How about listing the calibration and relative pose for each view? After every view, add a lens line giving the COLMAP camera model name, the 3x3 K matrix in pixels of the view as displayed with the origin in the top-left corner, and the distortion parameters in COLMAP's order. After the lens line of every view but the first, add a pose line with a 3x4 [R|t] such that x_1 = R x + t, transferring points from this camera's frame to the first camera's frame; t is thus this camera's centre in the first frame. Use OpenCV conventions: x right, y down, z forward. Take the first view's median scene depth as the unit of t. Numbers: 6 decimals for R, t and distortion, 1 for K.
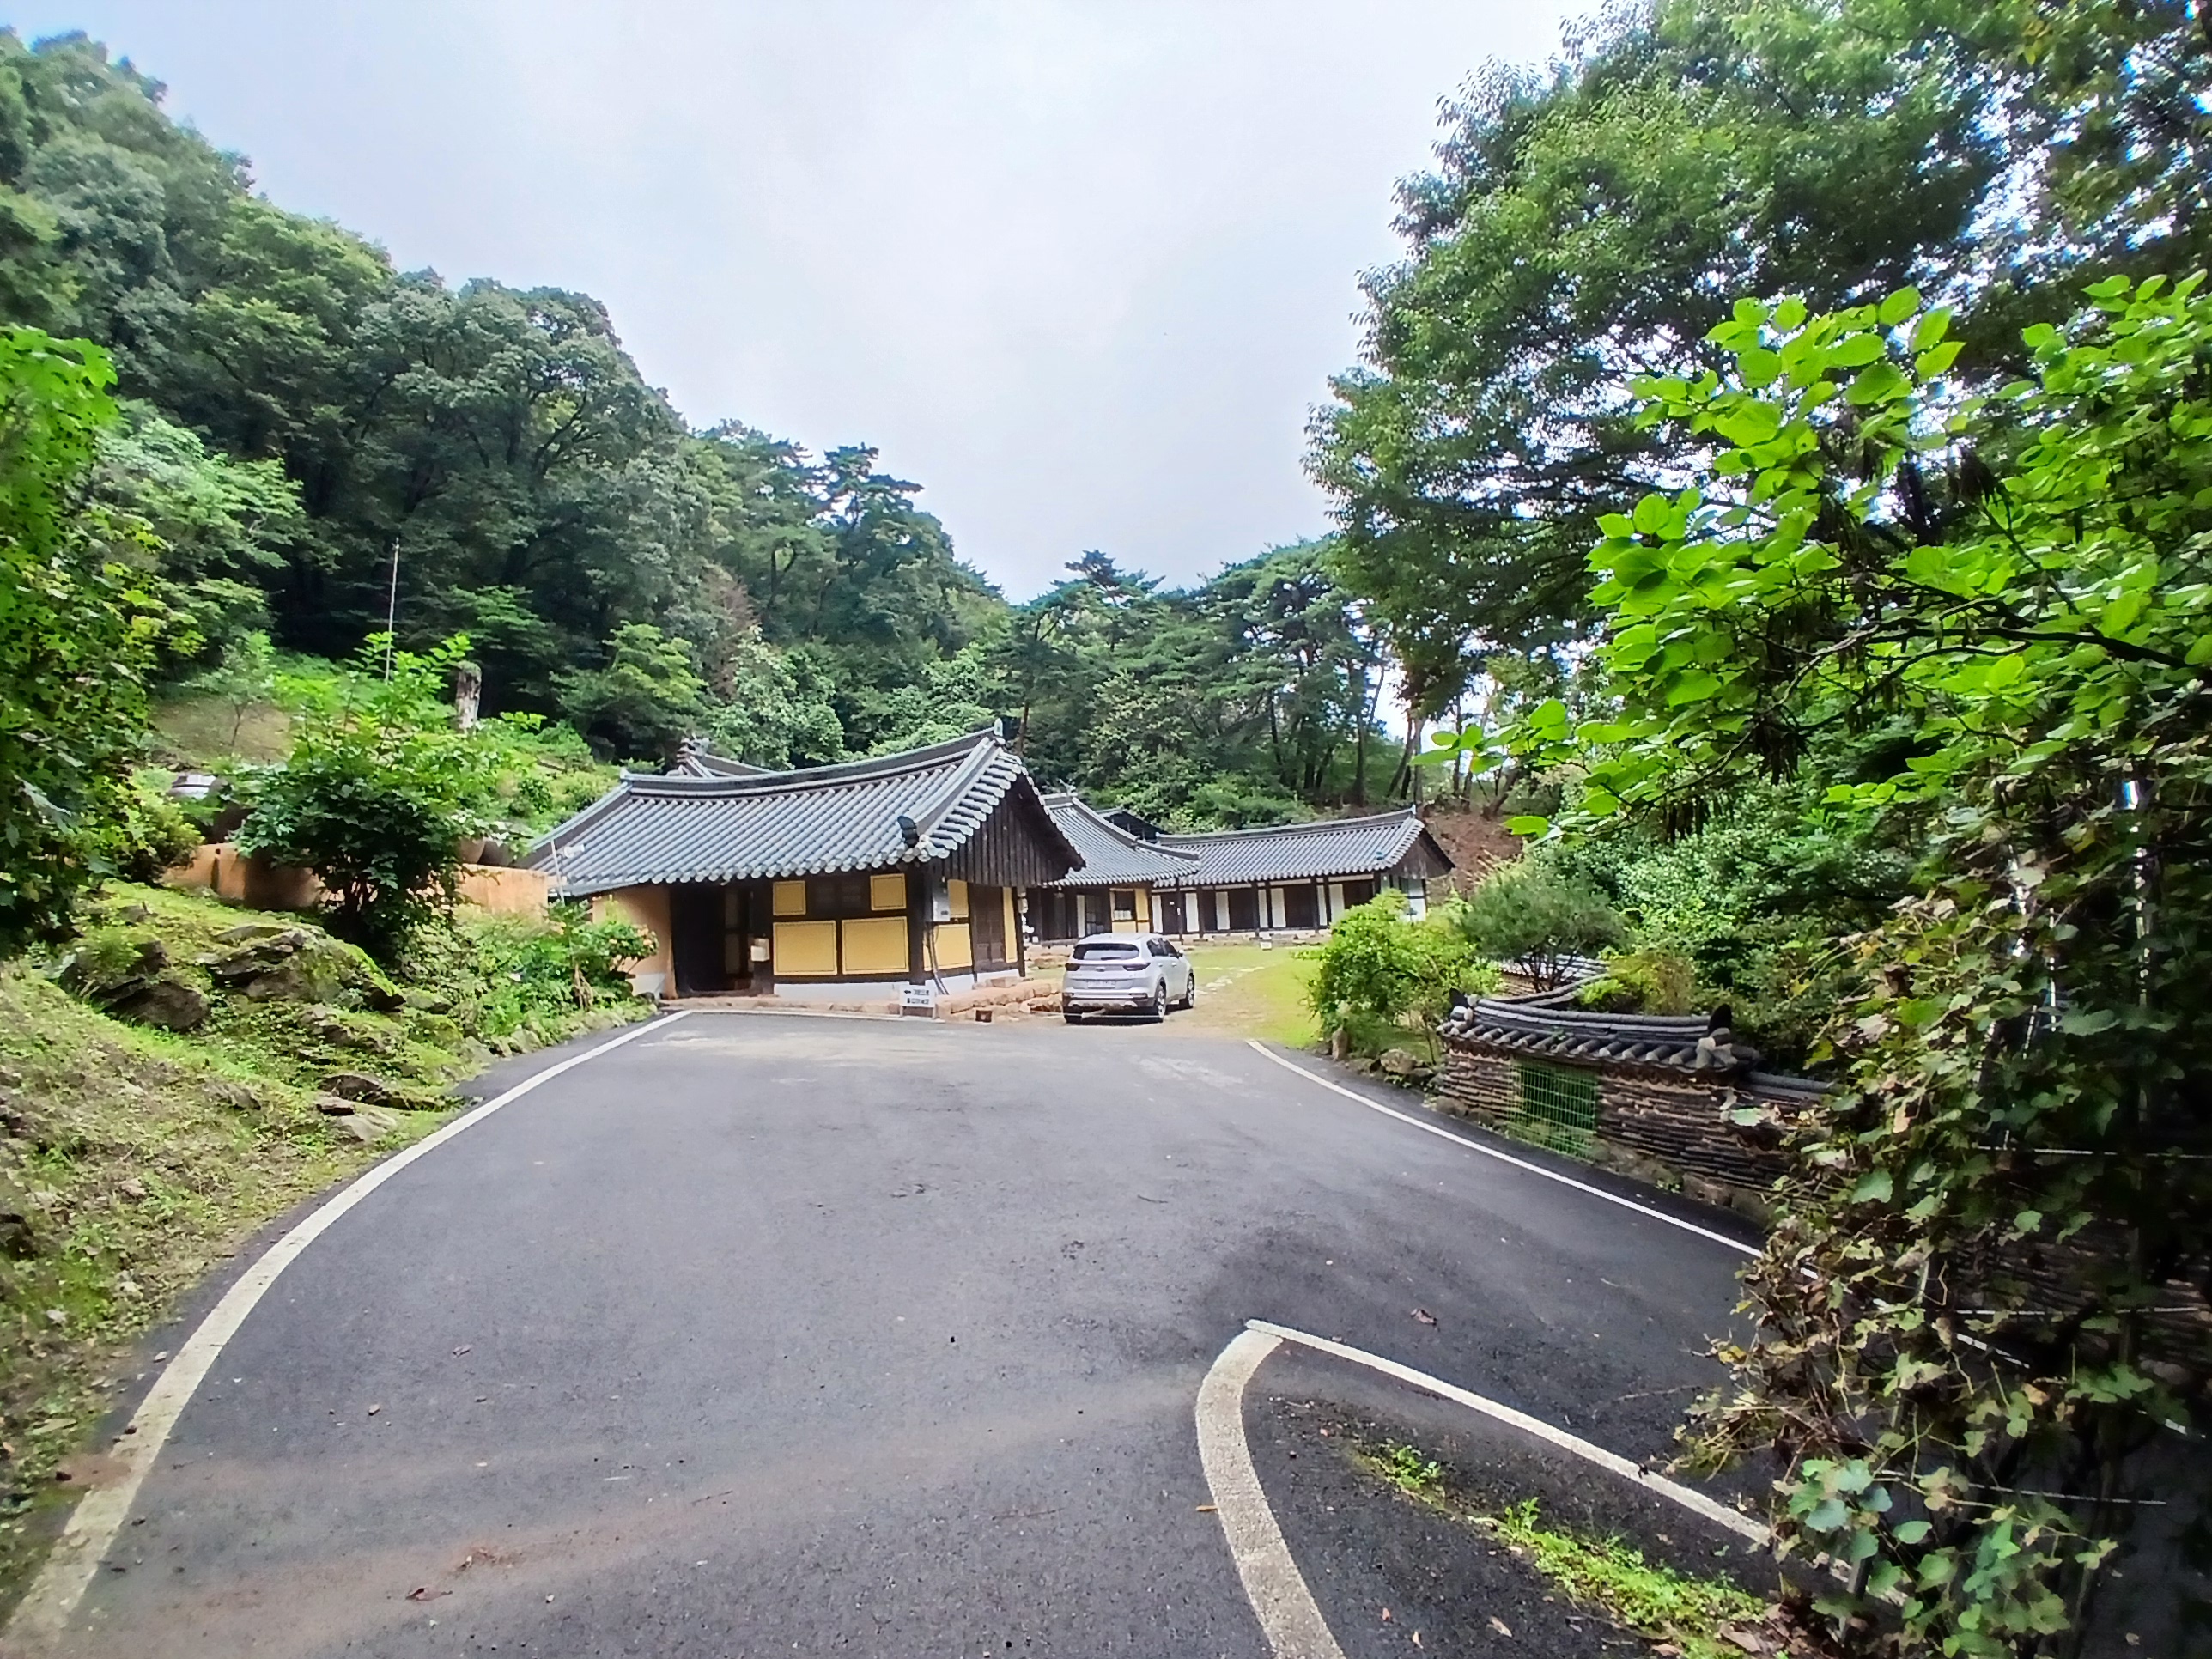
lens RADIAL K [[1098.8, 0, 1106.0], [0, 1098.8, 829.5], [0, 0, 1]] dist [-0.070012, -0.000322]
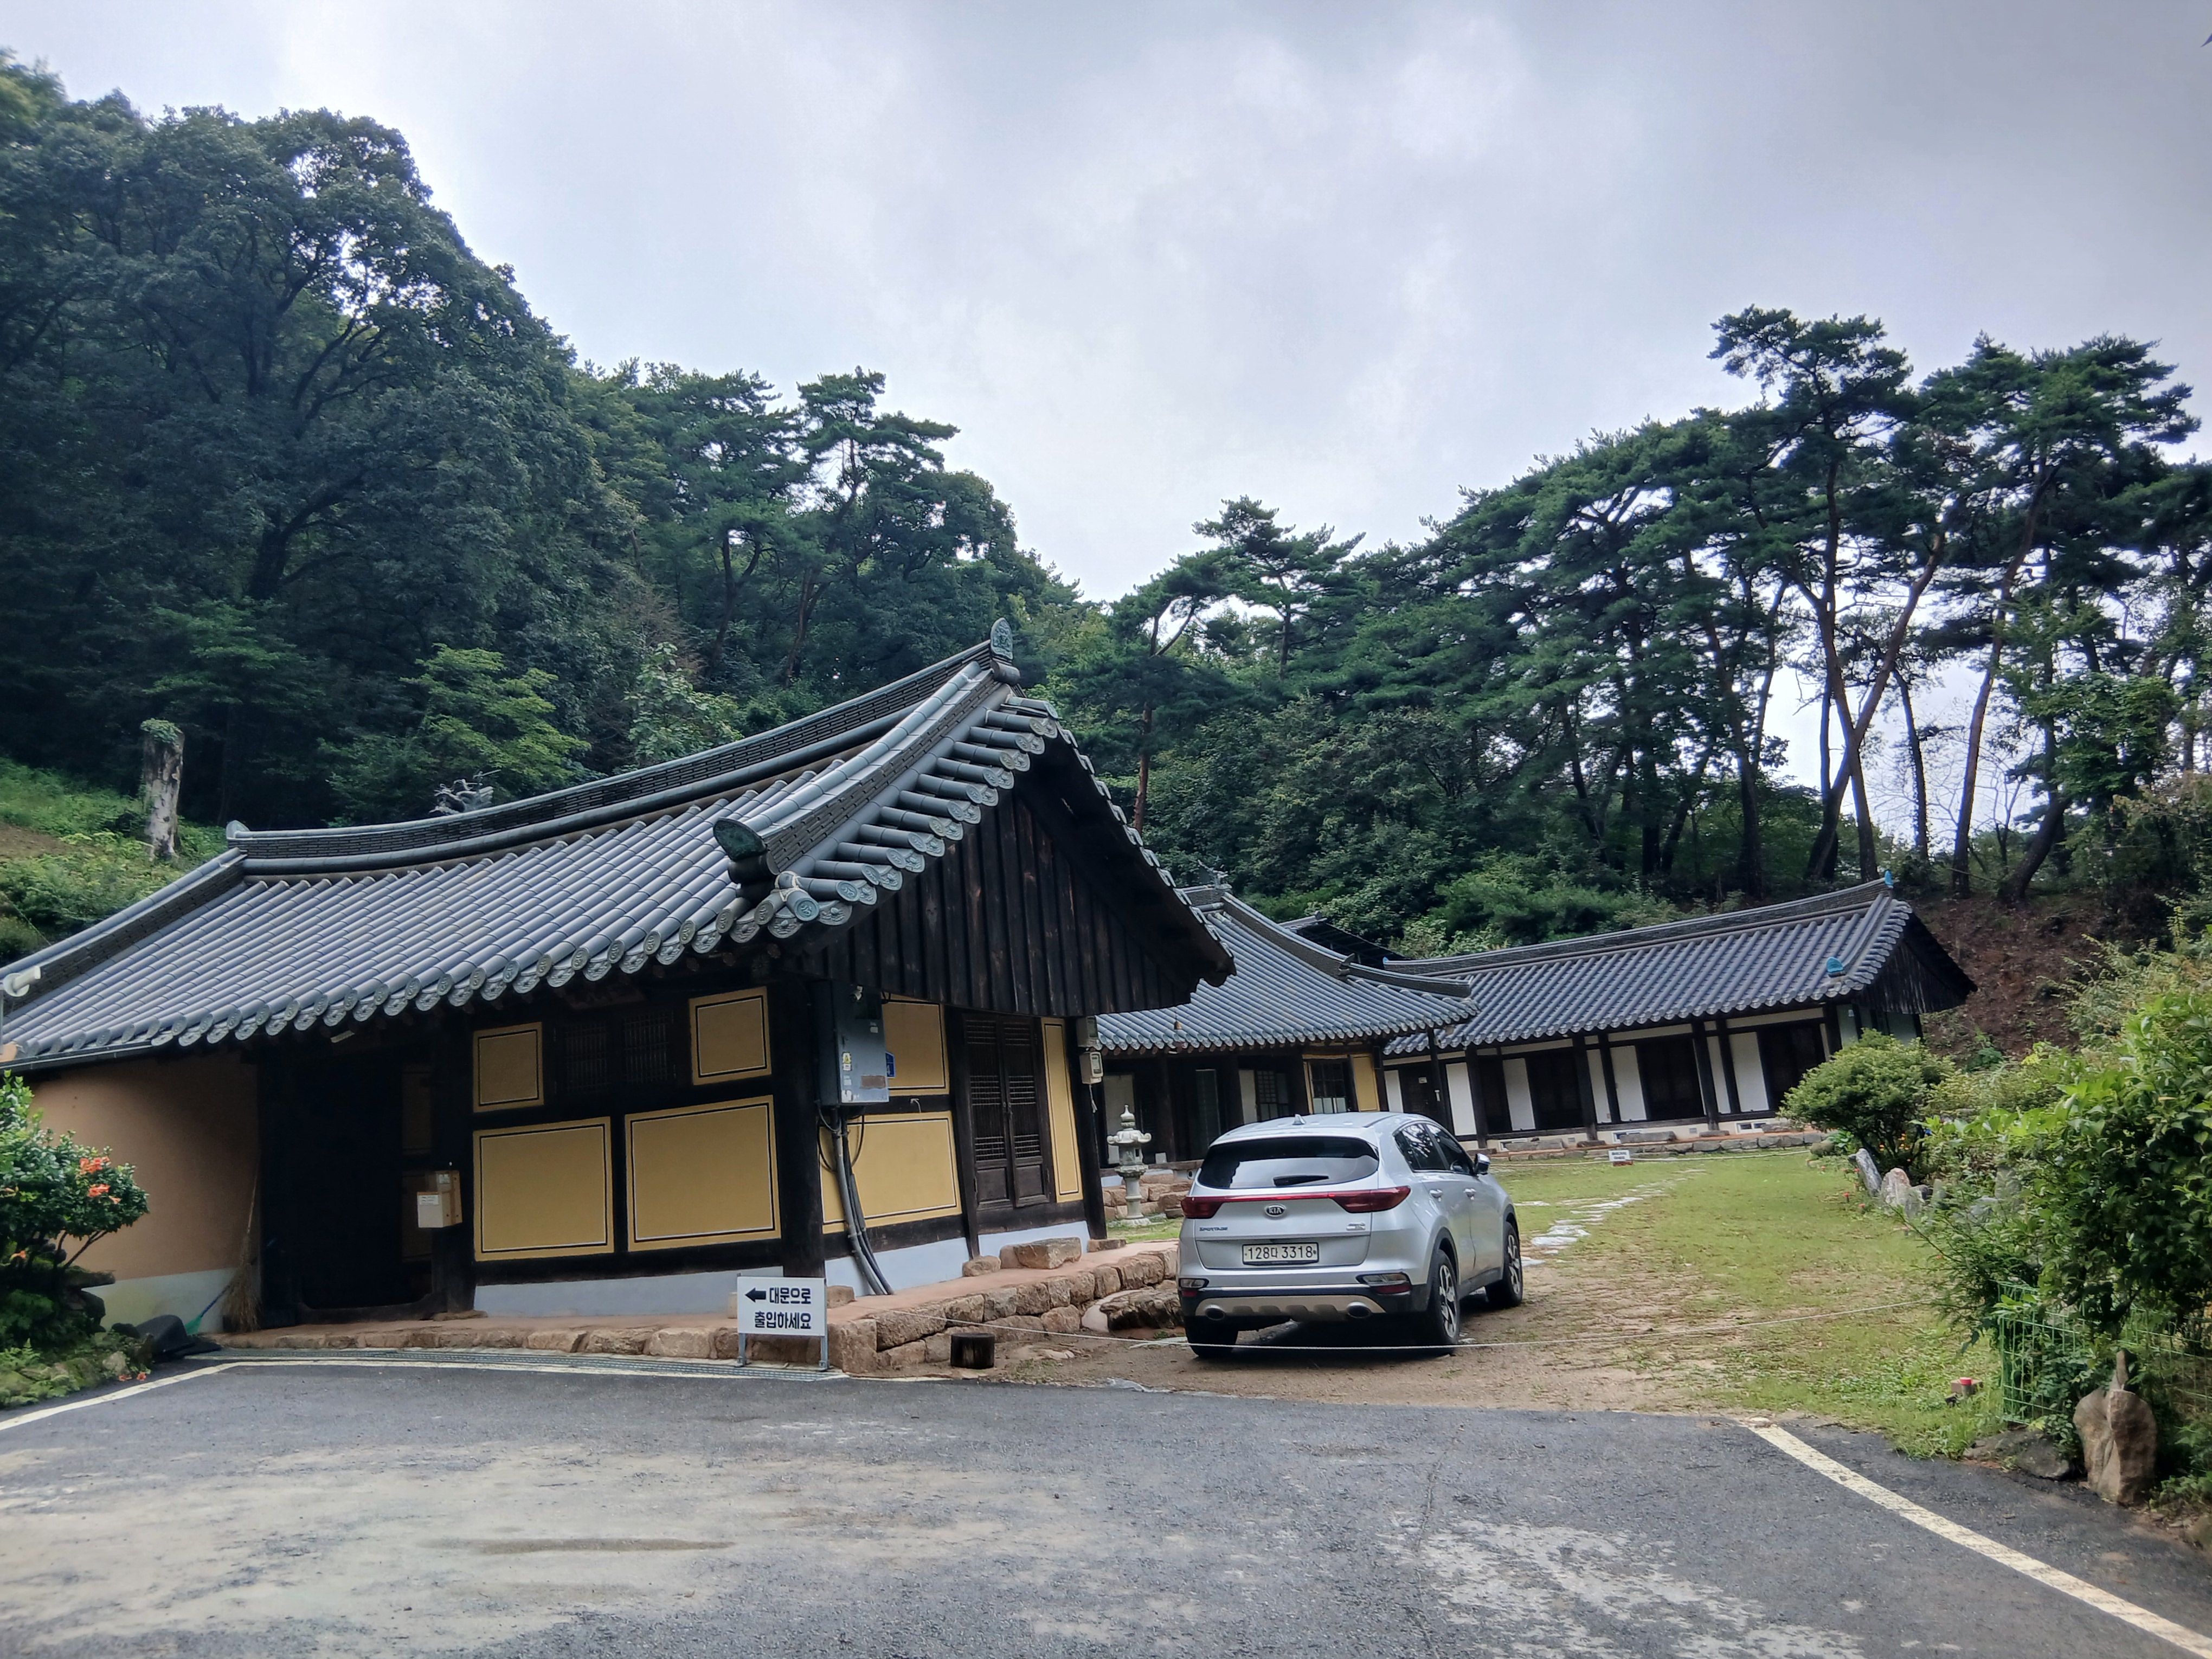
lens RADIAL K [[1648.8, 0, 1096.0], [0, 1648.8, 808.3], [0, 0, 1]] dist [0.064336, -0.135956]
pose [[0.991182, -0.067055, -0.114288, 0.003107], [0.053251, 0.991366, -0.119826, 0.022285], [0.121336, 0.112683, 0.986195, 0.168499]]
